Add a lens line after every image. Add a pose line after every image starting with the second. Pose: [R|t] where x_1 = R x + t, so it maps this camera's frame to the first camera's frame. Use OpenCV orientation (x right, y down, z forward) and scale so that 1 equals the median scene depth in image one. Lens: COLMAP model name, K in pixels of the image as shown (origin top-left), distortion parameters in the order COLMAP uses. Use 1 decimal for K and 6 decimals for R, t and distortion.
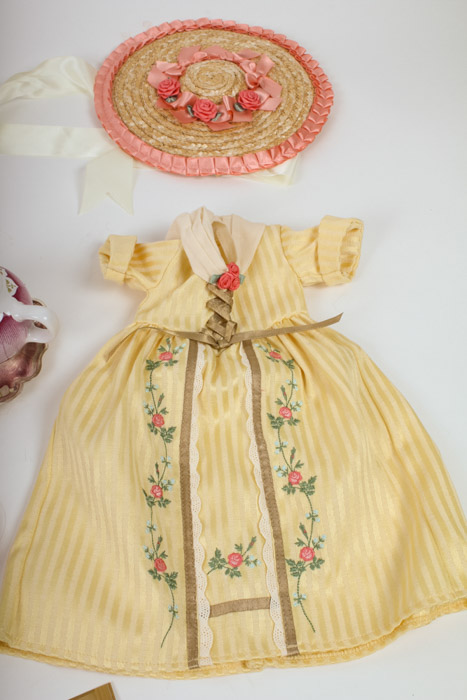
lens RADIAL K [[765.5, 0, 233.5], [0, 765.5, 350.0], [0, 0, 1]] dist [-0.107978, 0.028997]
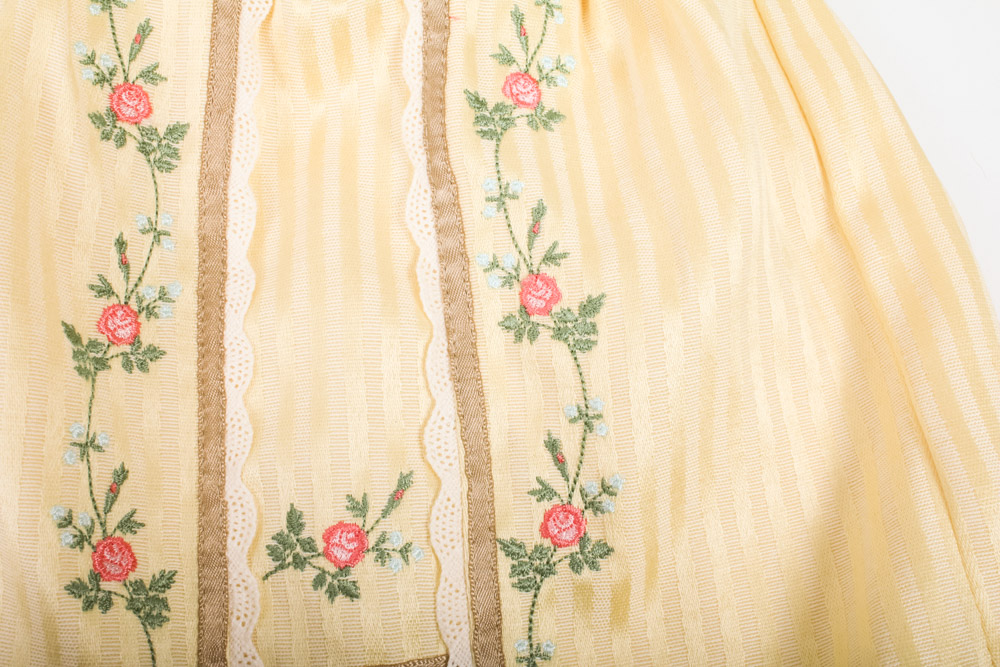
lens RADIAL K [[1093.6, 0, 500.0], [0, 1093.6, 333.5], [0, 0, 1]] dist [-0.107978, 0.028997]
pose [[0.999074, 0.029858, 0.030986, 0.047839], [-0.038147, 0.947760, 0.316694, 0.033653], [-0.019912, -0.317583, 0.948021, 0.529202]]
